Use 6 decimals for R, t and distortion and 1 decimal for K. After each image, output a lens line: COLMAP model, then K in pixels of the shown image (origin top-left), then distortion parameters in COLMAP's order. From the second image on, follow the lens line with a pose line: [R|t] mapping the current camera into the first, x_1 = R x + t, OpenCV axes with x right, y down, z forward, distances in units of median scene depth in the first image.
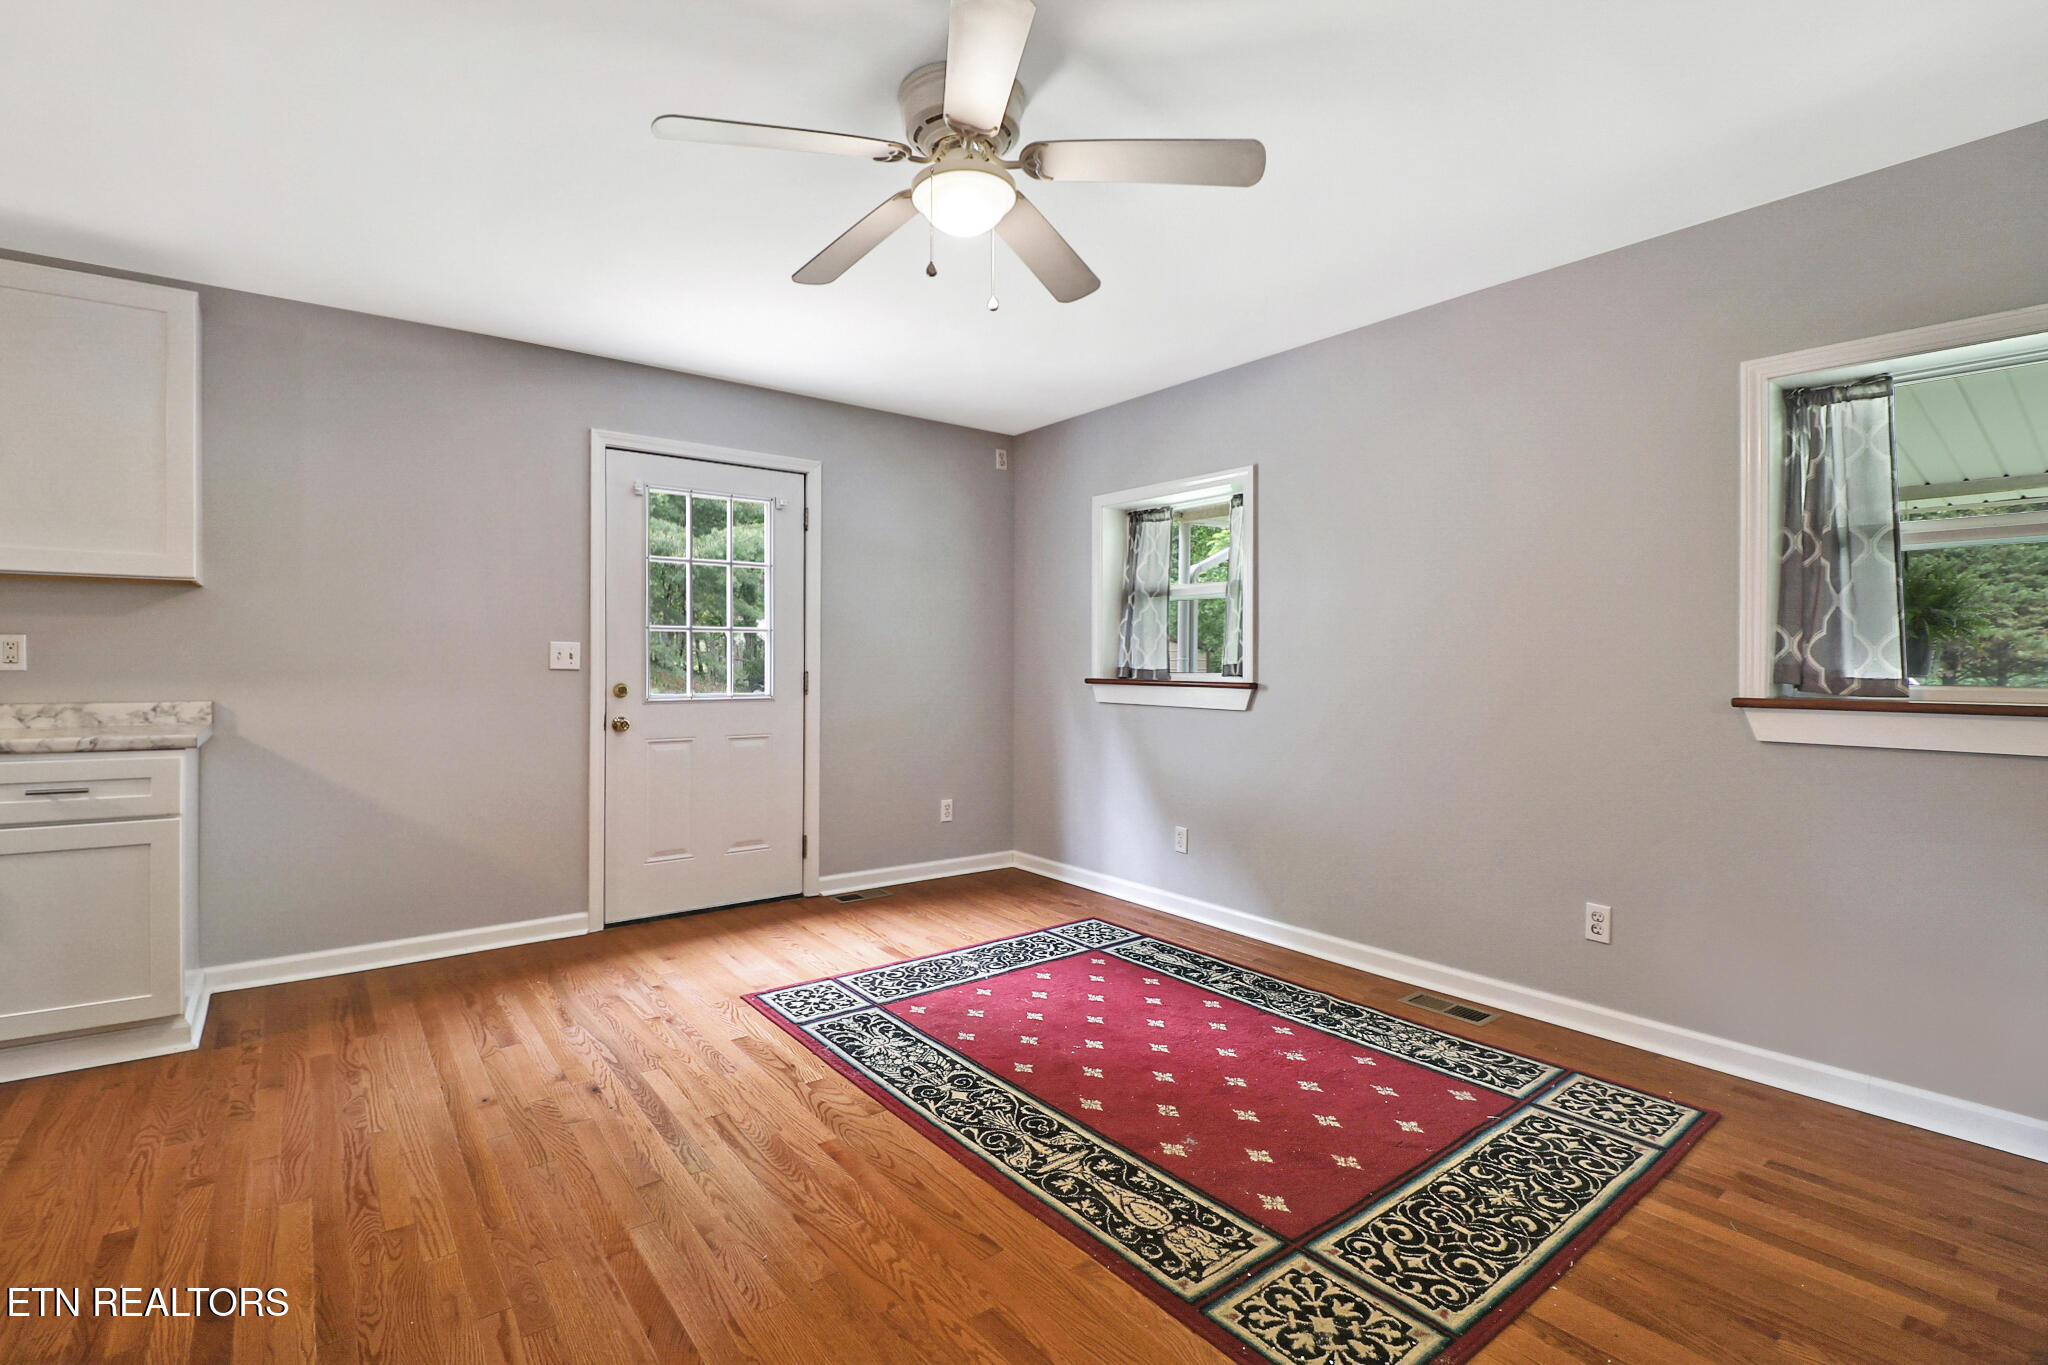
lens RADIAL K [[936.7, 0, 1007.4], [0, 936.7, 653.8], [0, 0, 1]] dist [-0.004404, -0.010351]
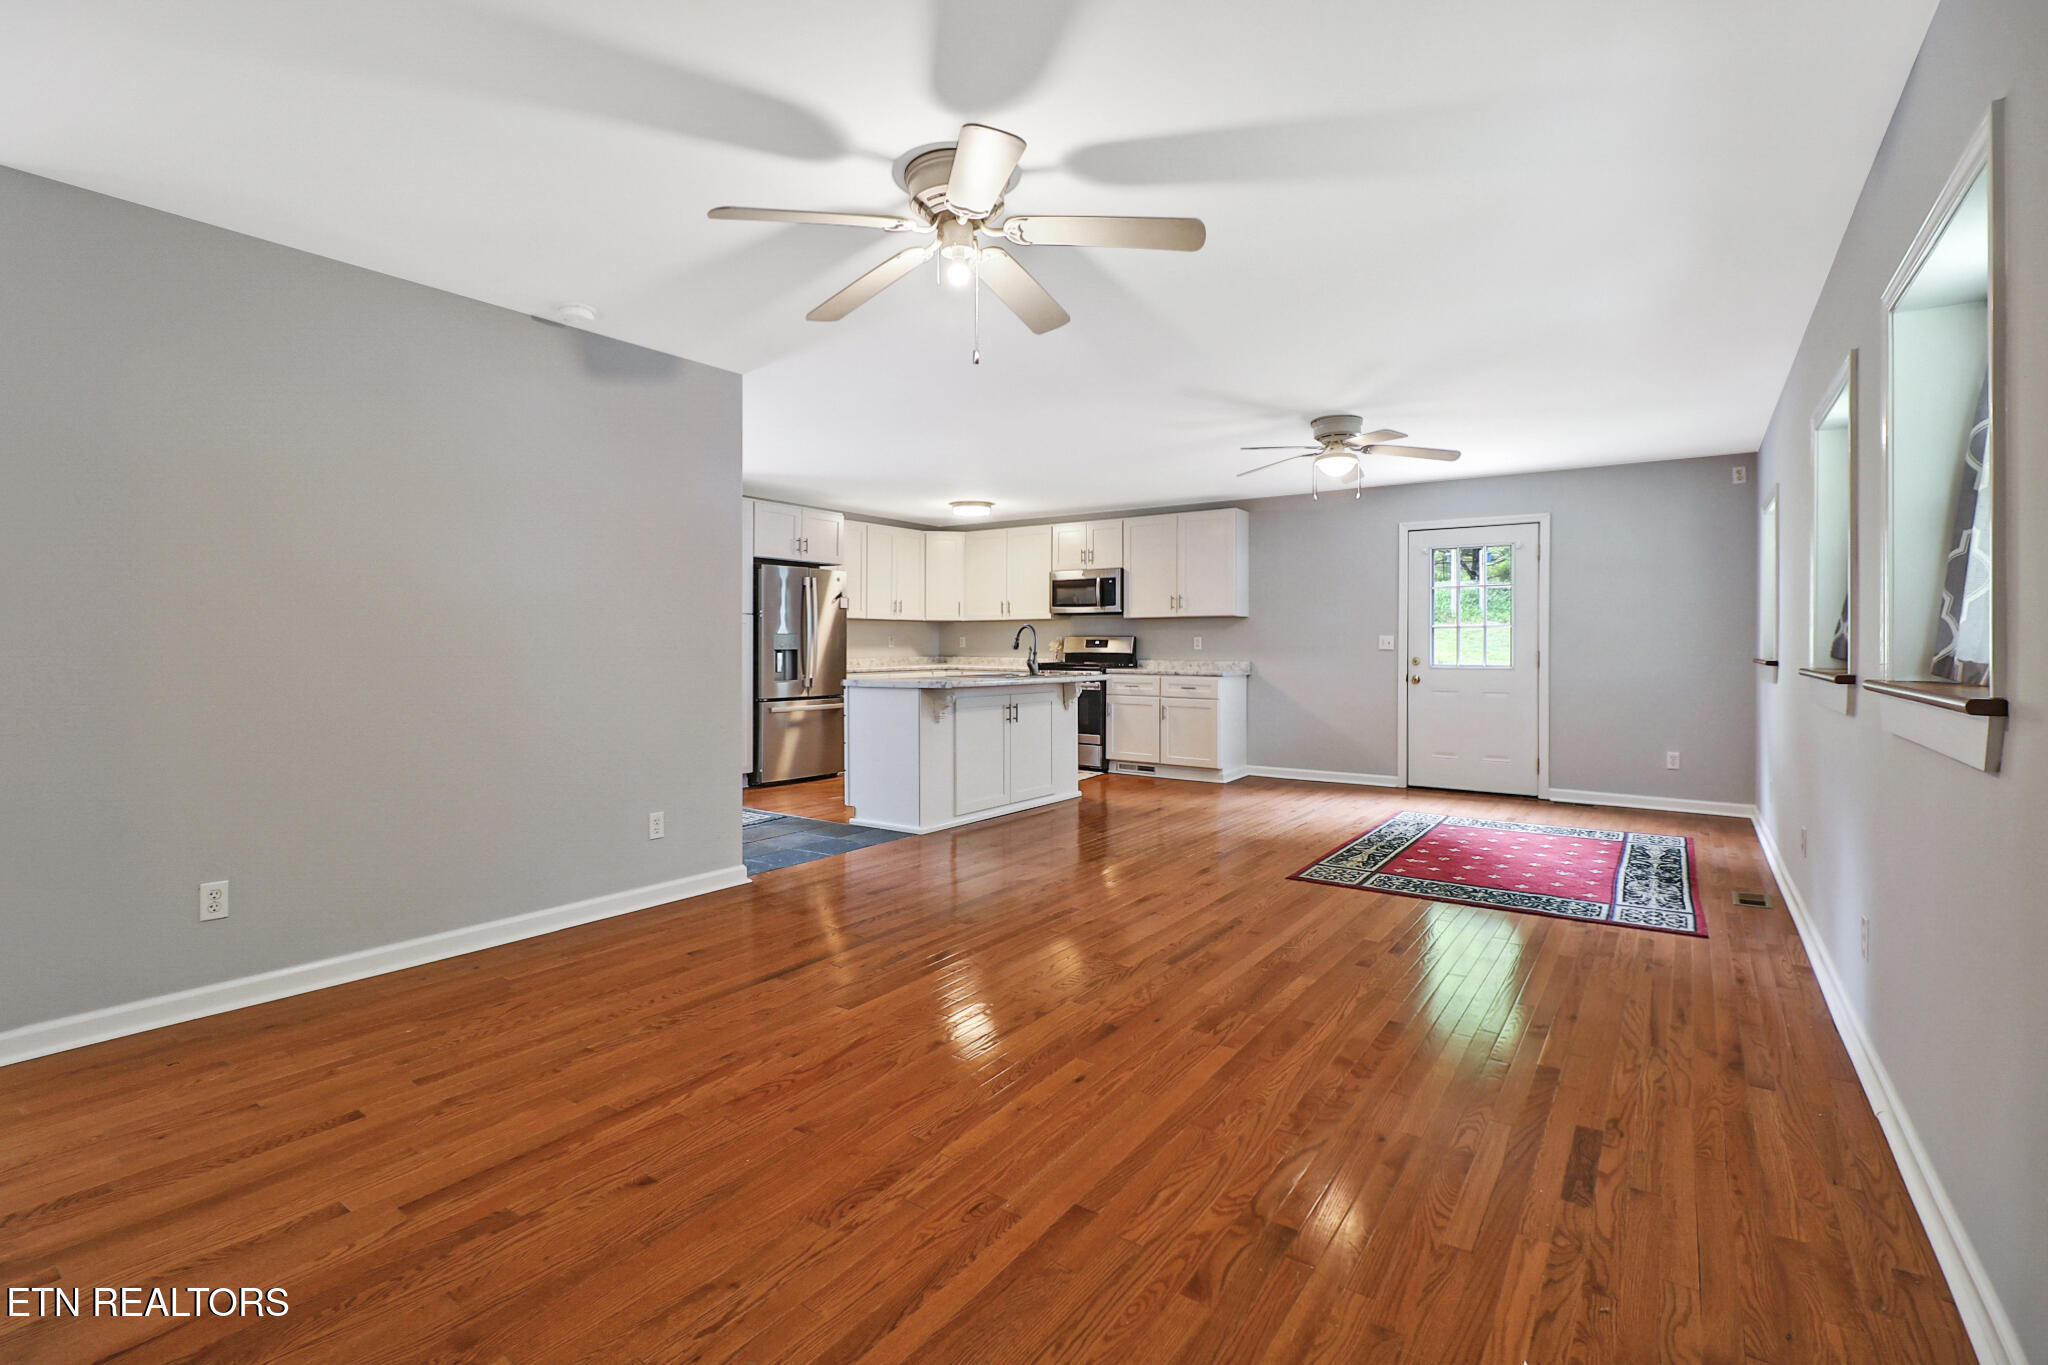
lens RADIAL K [[936.7, 0, 1006.1], [0, 936.7, 652.7], [0, 0, 1]] dist [-0.004404, -0.010351]
pose [[0.300609, 0.002996, -0.953743, 1.648988], [0.007409, 0.999958, 0.005477, 0.008932], [0.953719, -0.008713, 0.300574, -0.490130]]
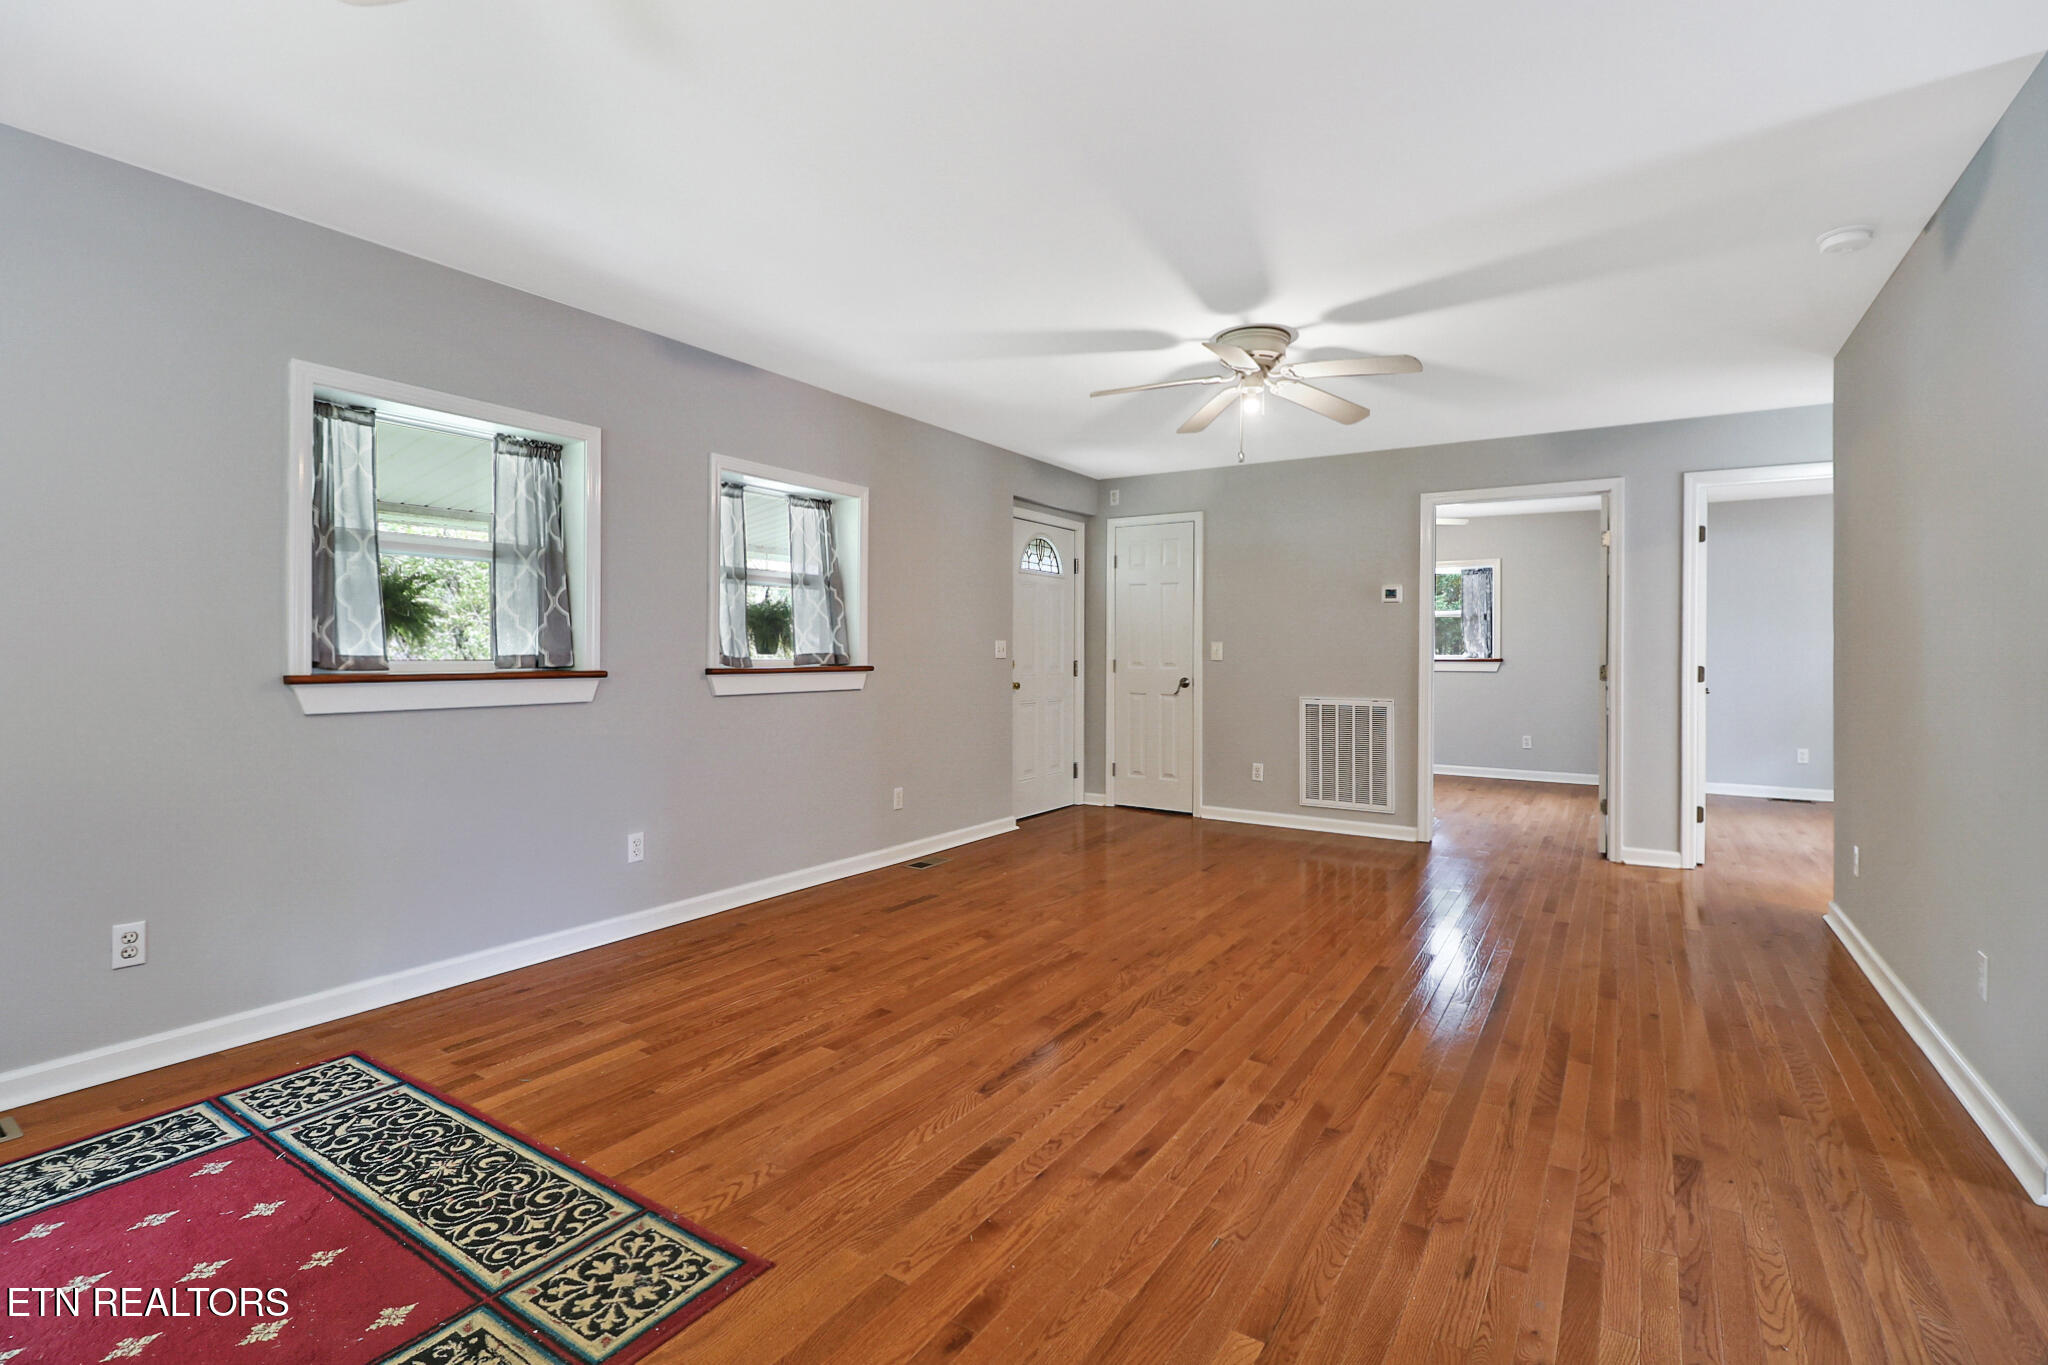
lens RADIAL K [[936.7, 0, 996.6], [0, 936.7, 658.3], [0, 0, 1]] dist [-0.004404, -0.010351]
pose [[-0.327175, -0.015841, 0.944831, -0.459621], [-0.016163, 0.999807, 0.011165, 0.002419], [-0.944825, -0.011619, -0.327368, 0.566223]]
